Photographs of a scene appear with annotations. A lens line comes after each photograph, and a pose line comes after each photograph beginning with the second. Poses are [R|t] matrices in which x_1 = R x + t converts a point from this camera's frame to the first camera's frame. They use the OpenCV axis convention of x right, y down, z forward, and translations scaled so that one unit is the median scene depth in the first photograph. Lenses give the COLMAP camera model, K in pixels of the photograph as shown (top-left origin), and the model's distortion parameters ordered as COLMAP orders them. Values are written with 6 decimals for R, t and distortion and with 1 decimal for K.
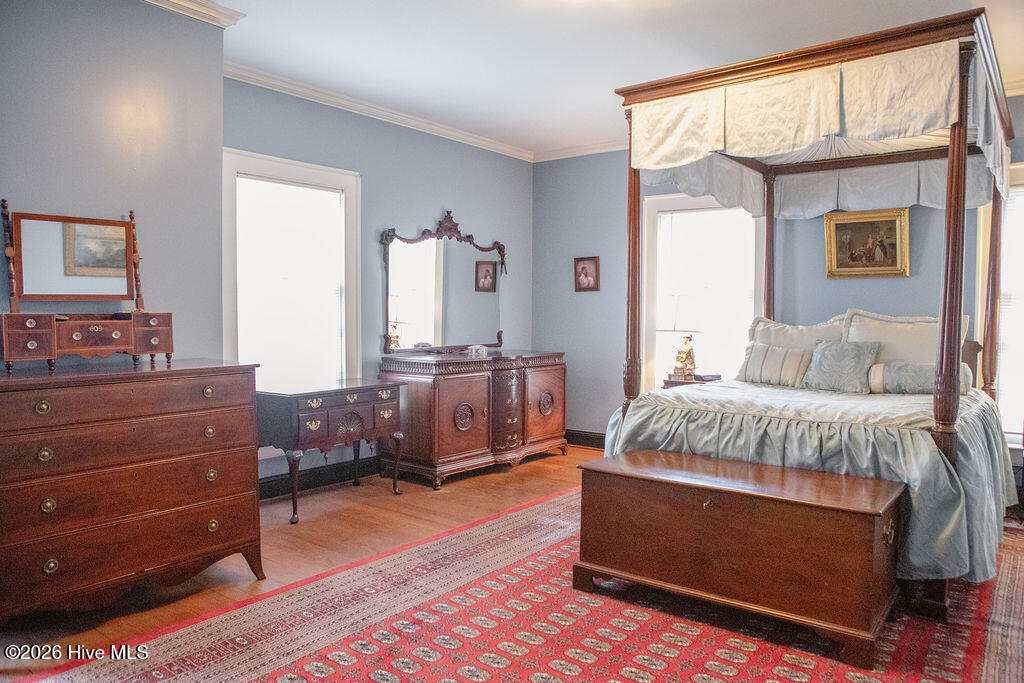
lens RADIAL K [[723.3, 0, 513.5], [0, 723.3, 346.7], [0, 0, 1]] dist [-0.112308, 0.085949]
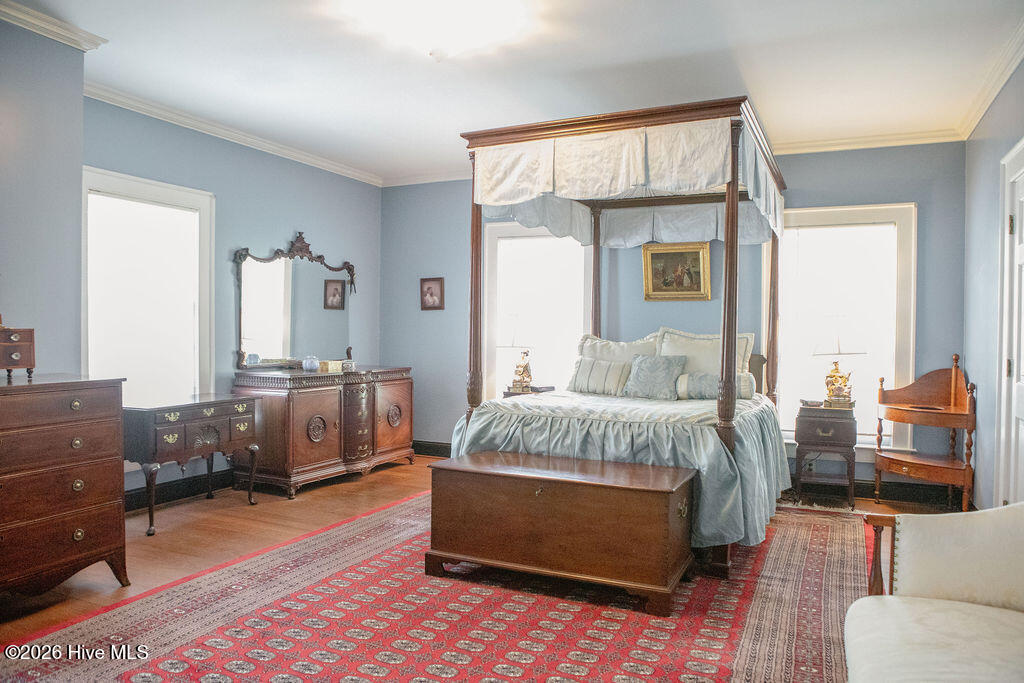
lens RADIAL K [[723.3, 0, 513.5], [0, 723.3, 346.7], [0, 0, 1]] dist [-0.112308, 0.085949]
pose [[0.976428, -0.000307, 0.215842, -0.022523], [0.005371, 0.999724, -0.022876, 0.004773], [-0.215776, 0.023496, 0.976160, -0.130503]]
